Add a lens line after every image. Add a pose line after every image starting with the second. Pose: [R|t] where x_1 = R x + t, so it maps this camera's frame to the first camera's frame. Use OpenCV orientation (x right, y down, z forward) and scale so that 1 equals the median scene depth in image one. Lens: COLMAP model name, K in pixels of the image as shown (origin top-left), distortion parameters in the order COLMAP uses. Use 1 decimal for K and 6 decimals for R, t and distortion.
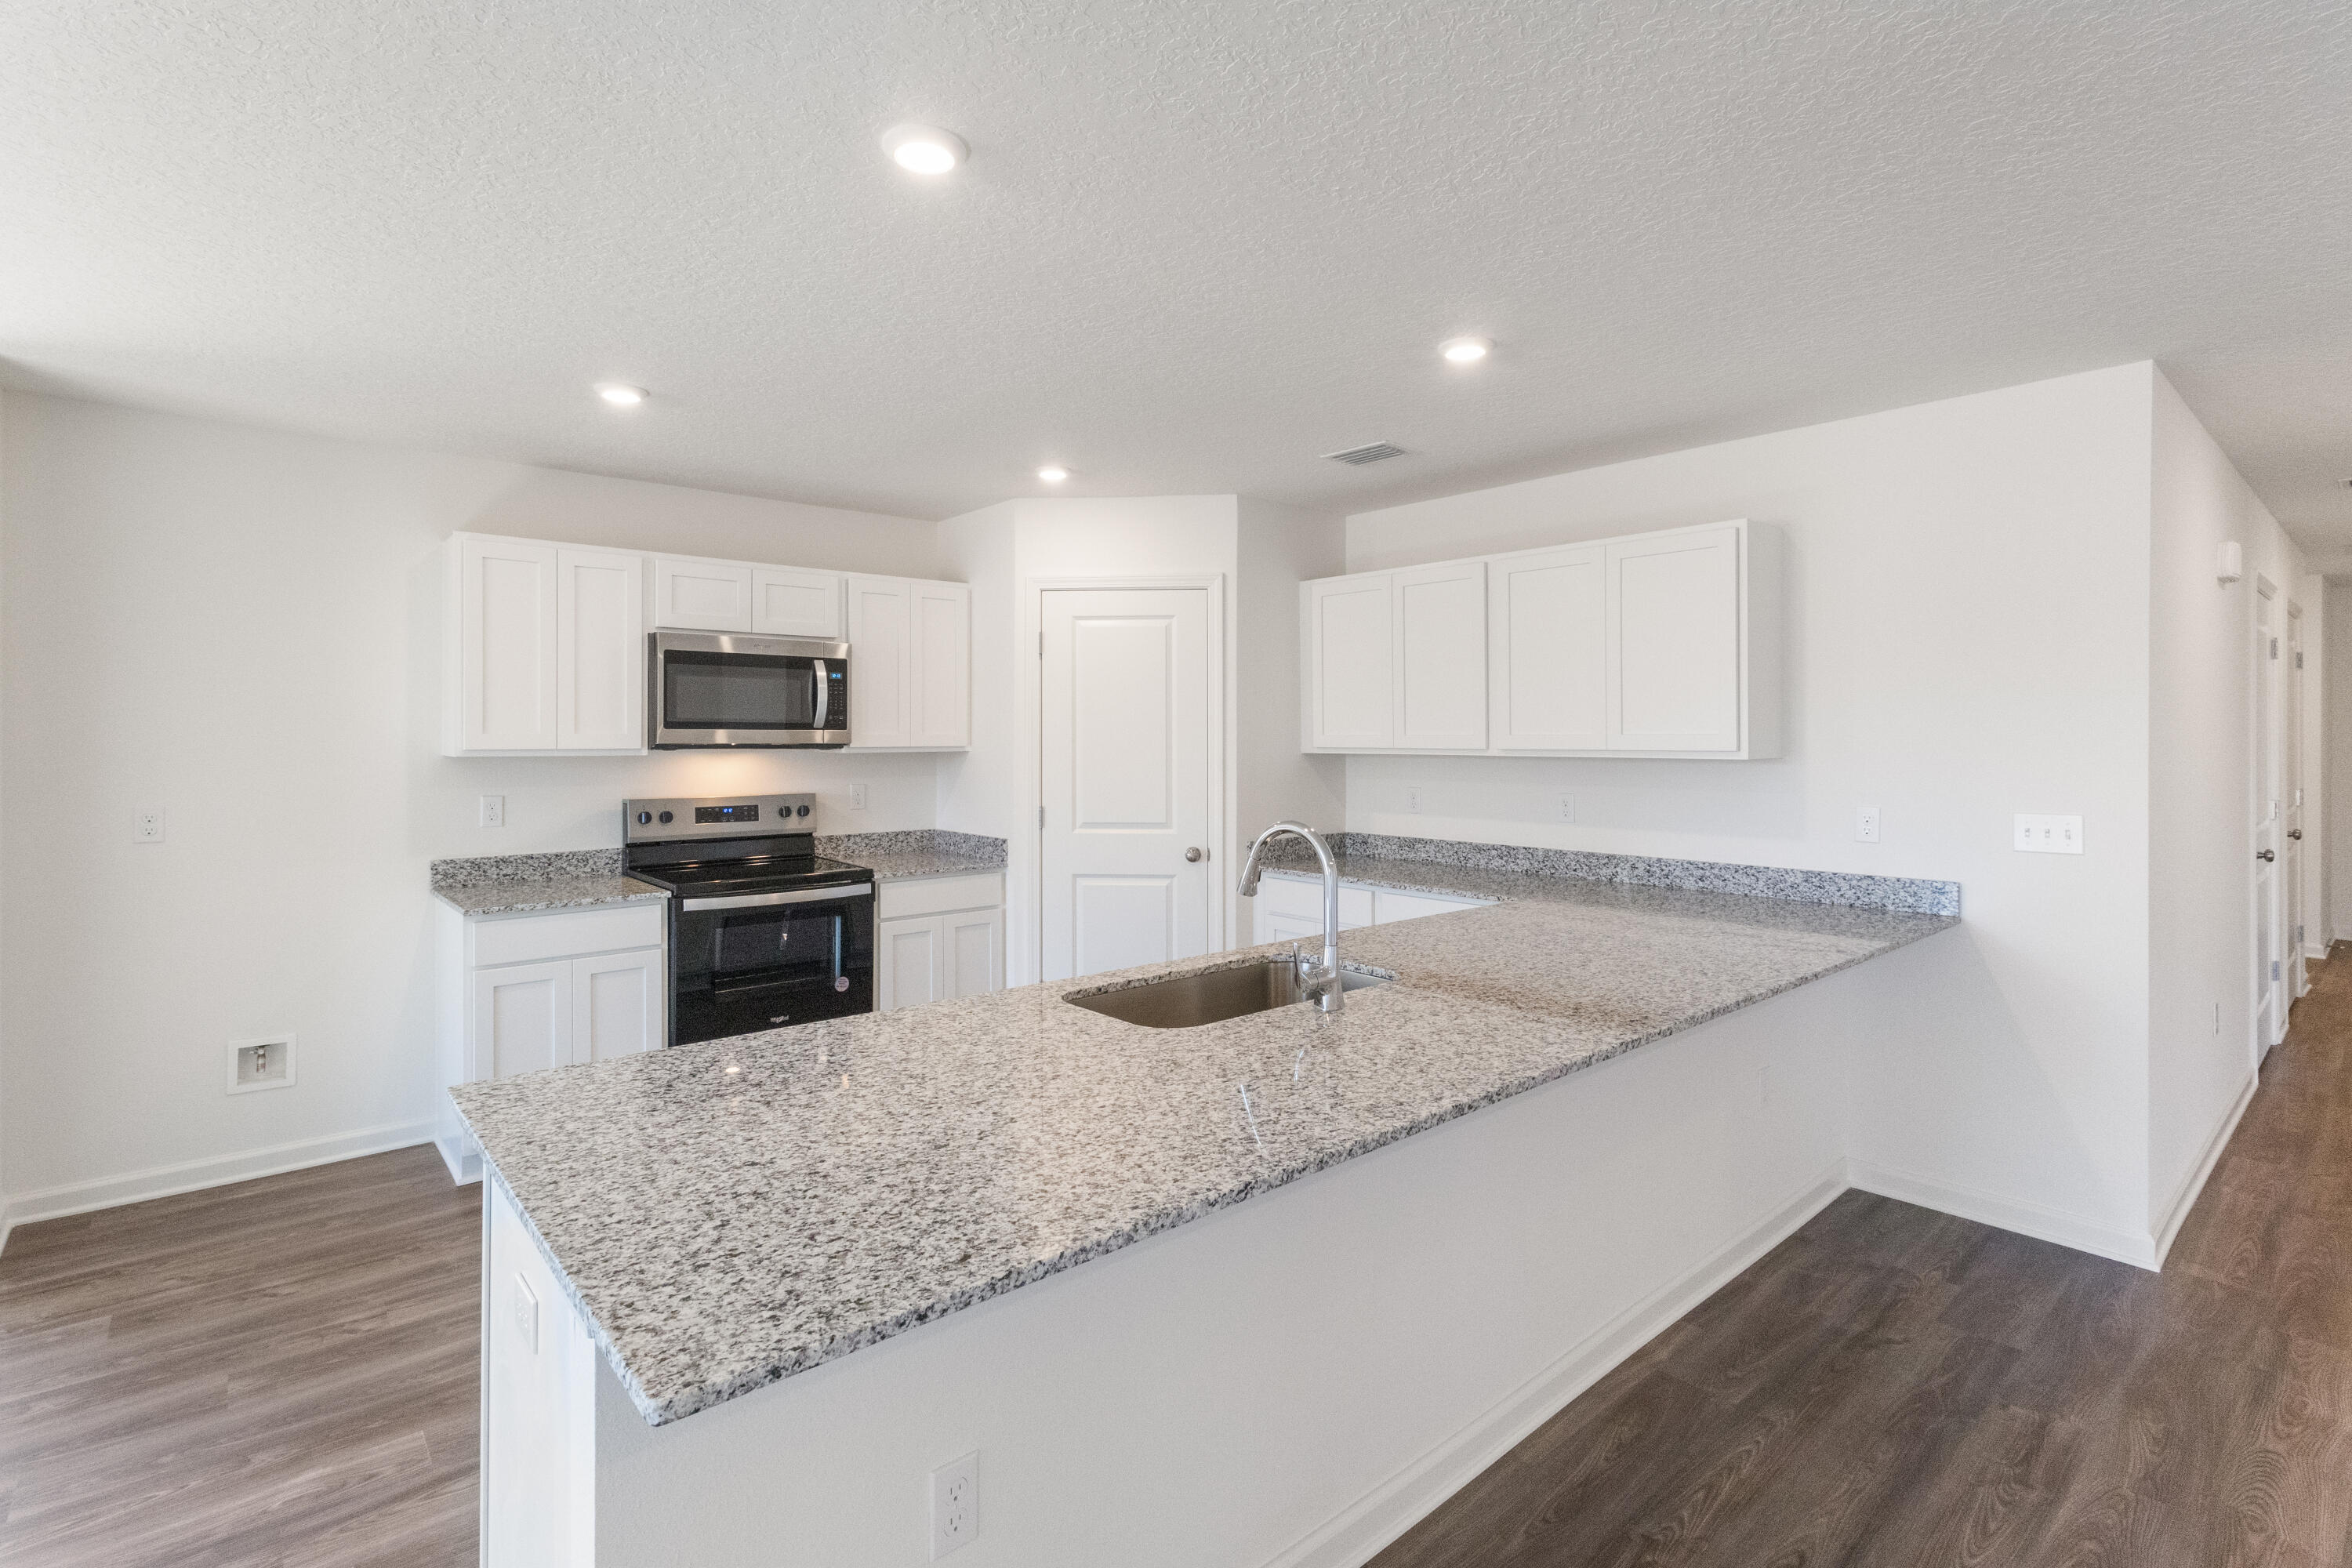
lens RADIAL K [[1097.8, 0, 1175.7], [0, 1097.8, 744.6], [0, 0, 1]] dist [-0.002322, 0.003491]
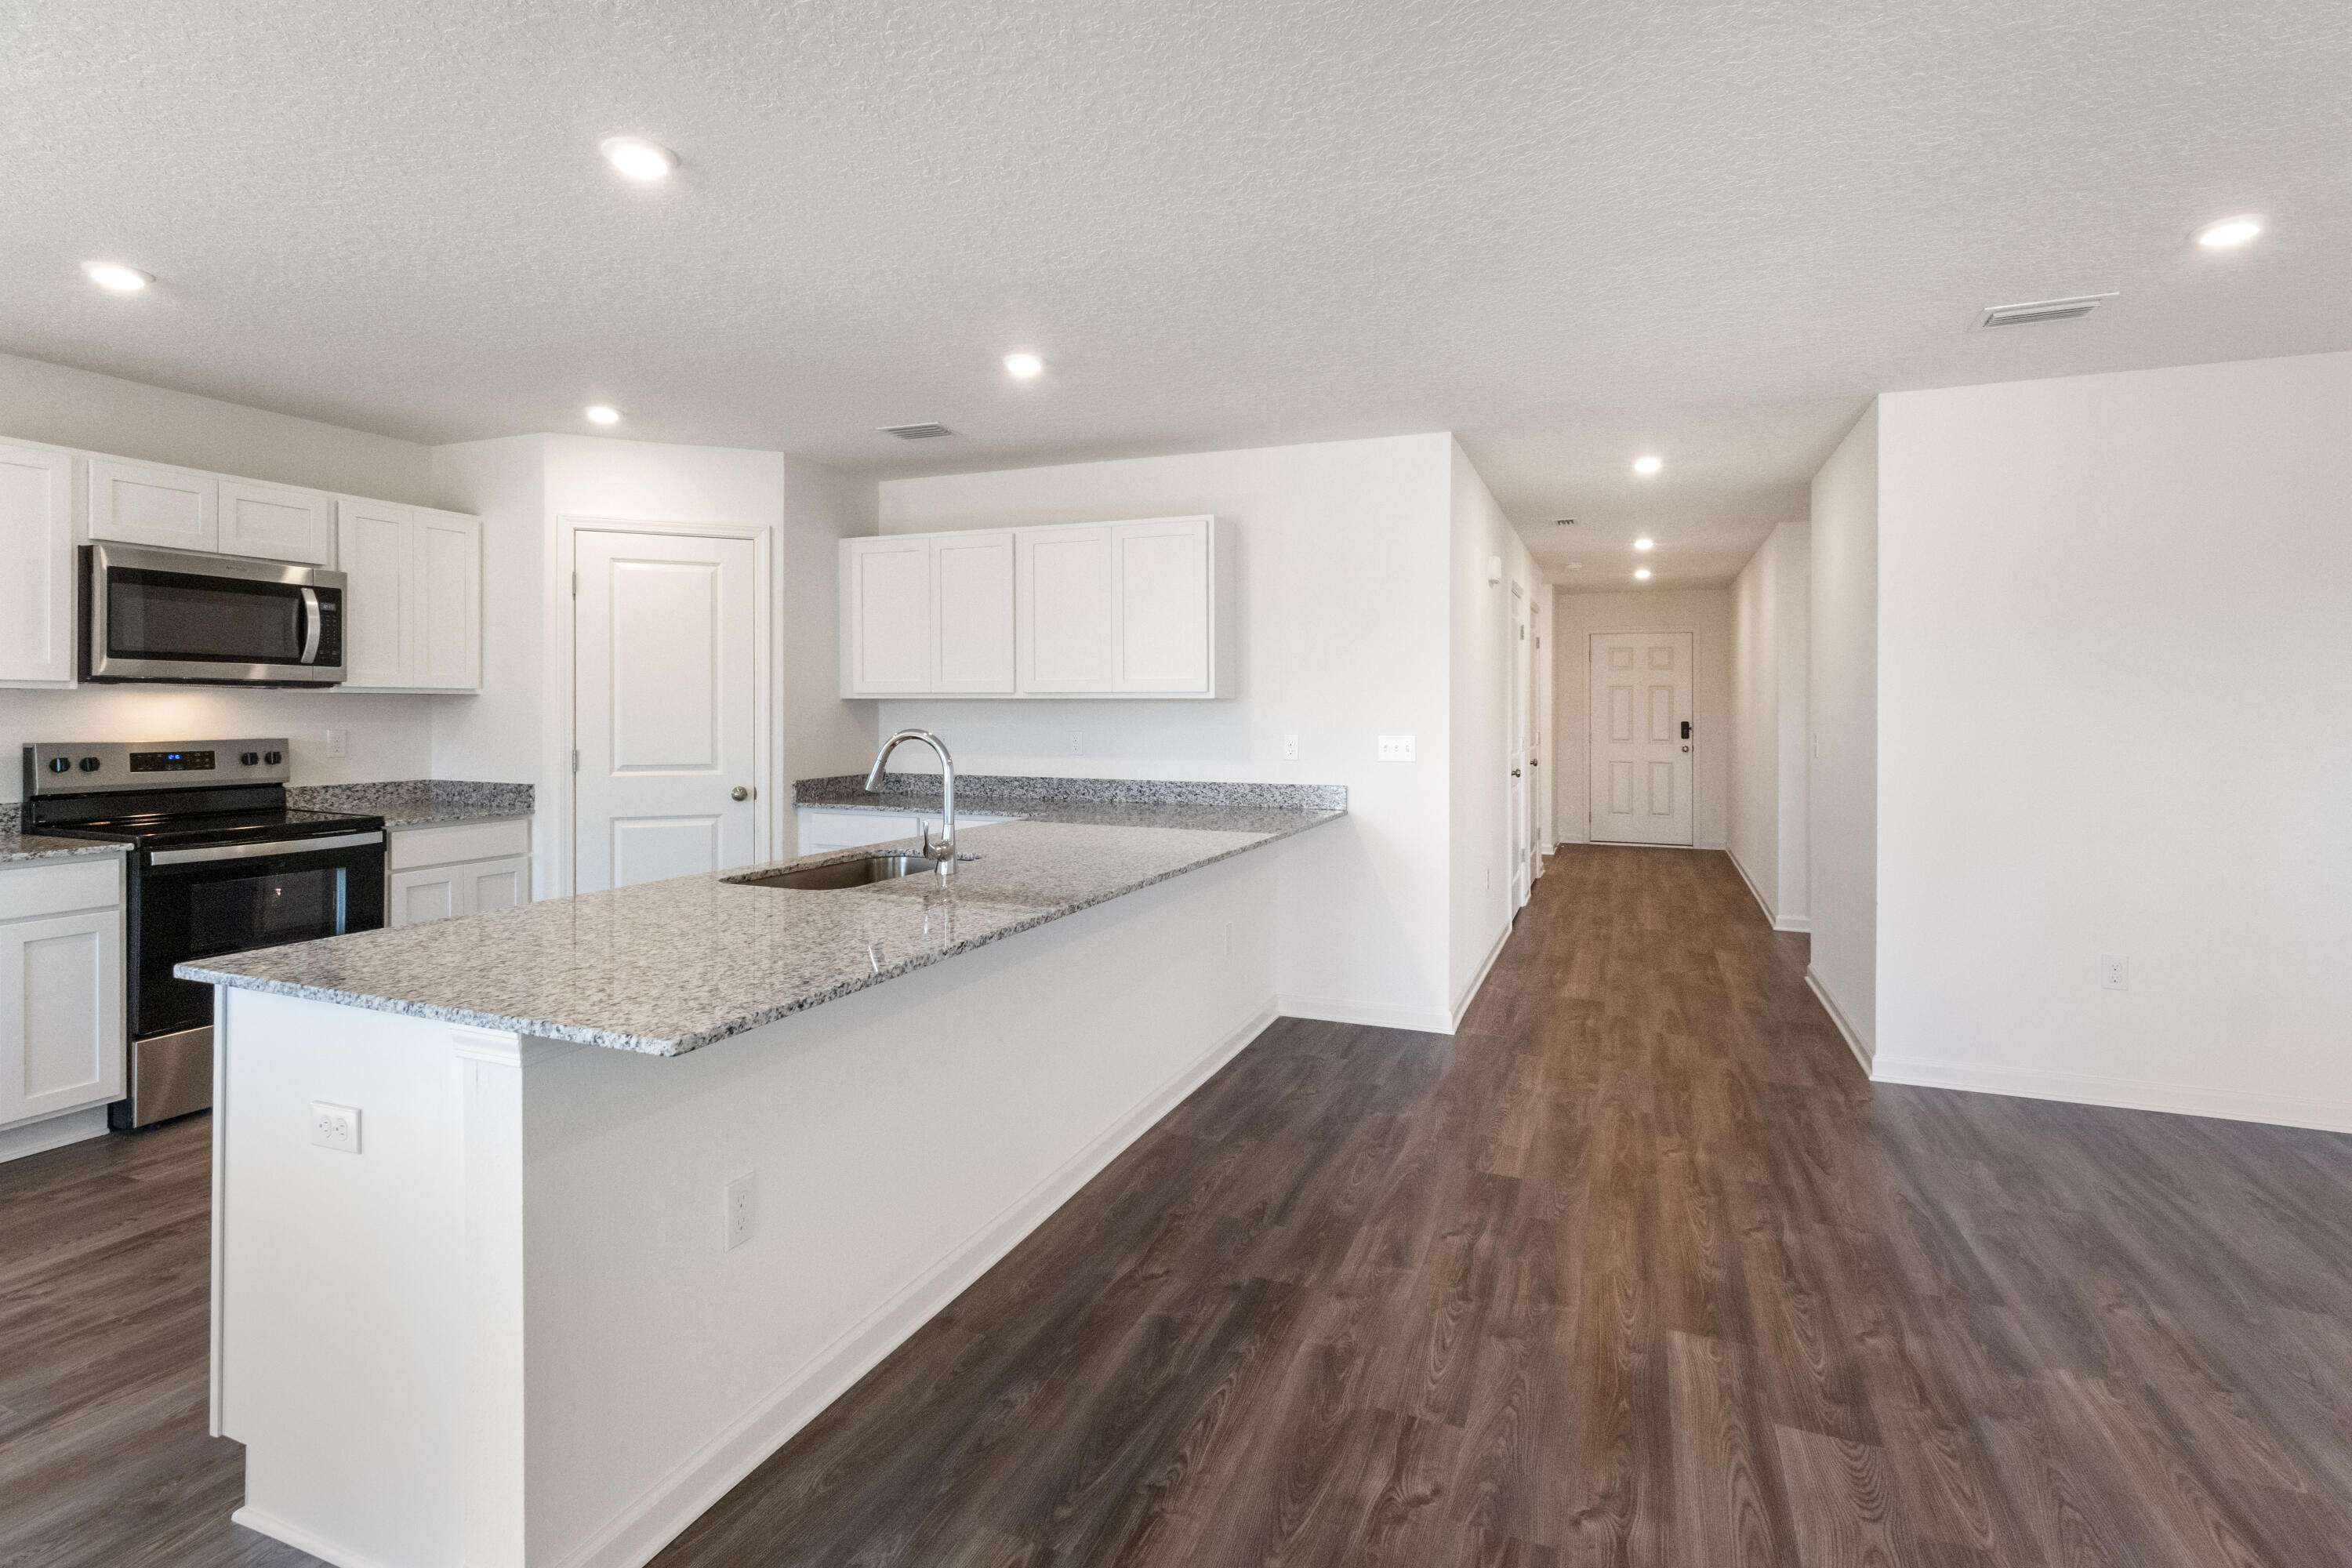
lens RADIAL K [[1141.6, 0, 1154.1], [0, 1141.6, 723.3], [0, 0, 1]] dist [-0.001948, 0.004845]
pose [[0.896203, -0.001299, 0.443642, -0.121080], [-0.001023, 0.999987, 0.004994, 0.029405], [-0.443643, -0.004930, 0.896190, -0.156097]]
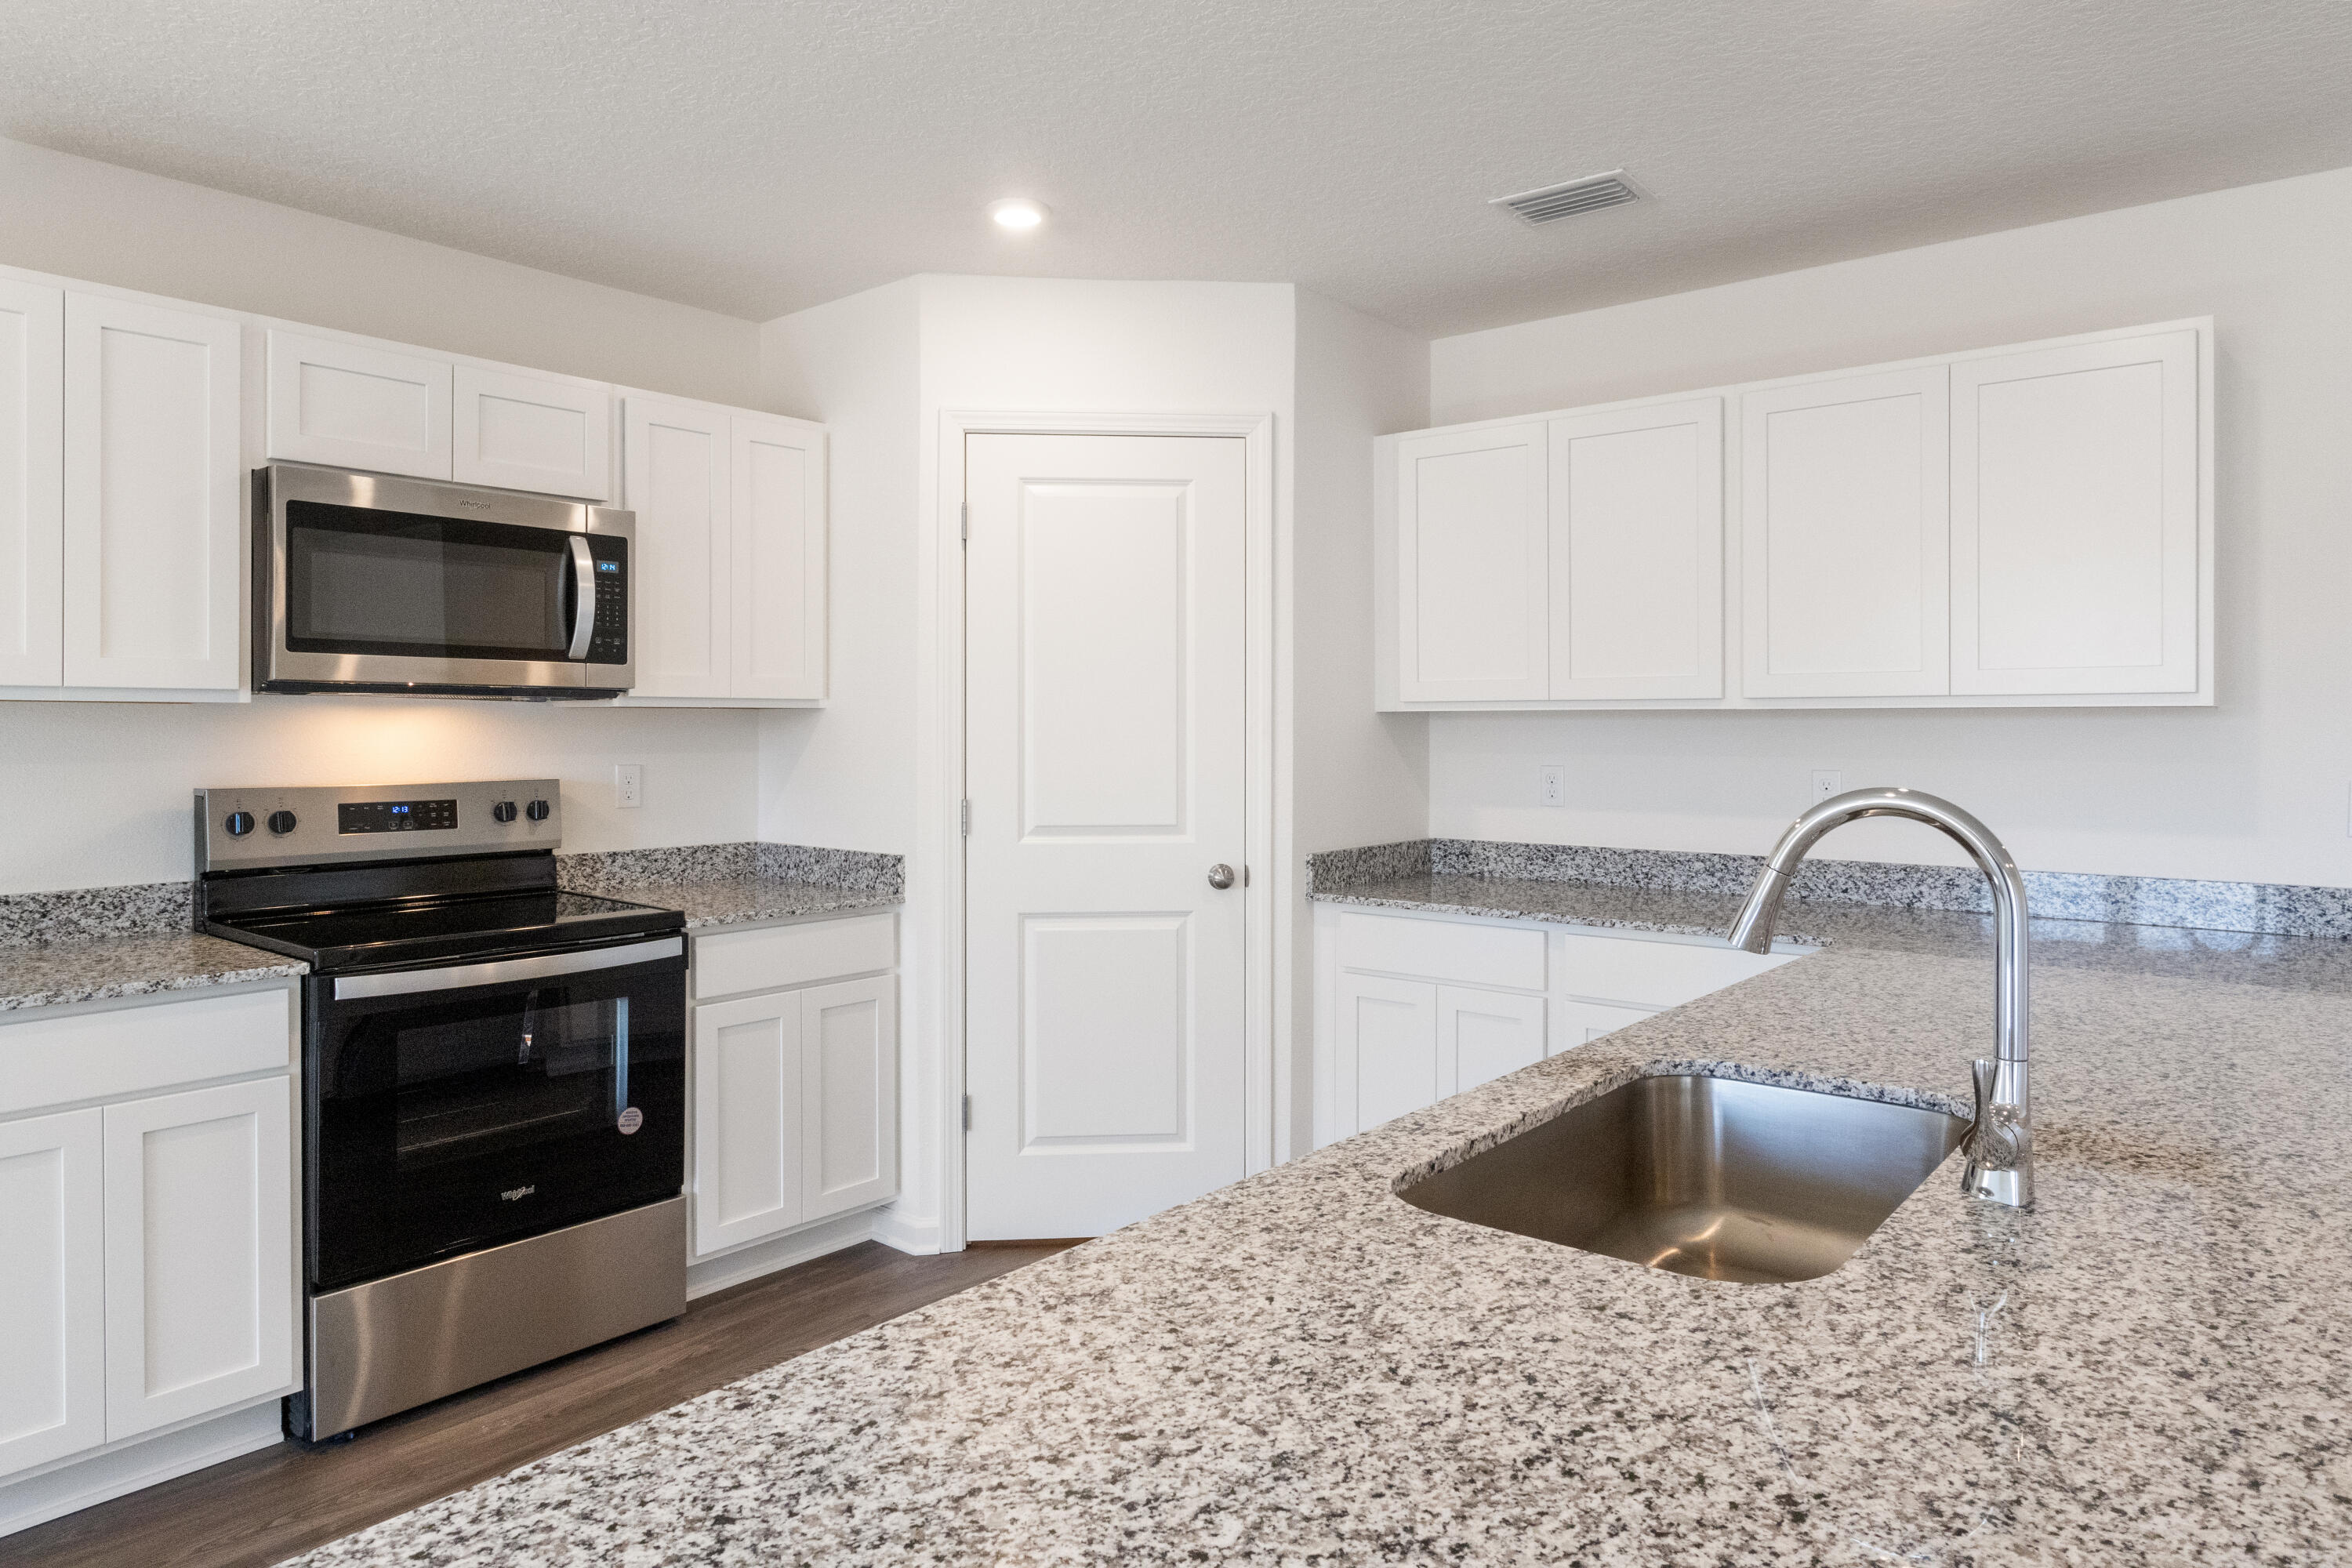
lens RADIAL K [[1443.2, 0, 1167.6], [0, 1443.2, 739.2], [0, 0, 1]] dist [-0.002825, -0.000449]
pose [[0.987051, -0.000782, 0.160404, -0.152077], [0.000548, 0.999999, 0.001502, 0.025037], [-0.160405, -0.001394, 0.987050, 0.238530]]
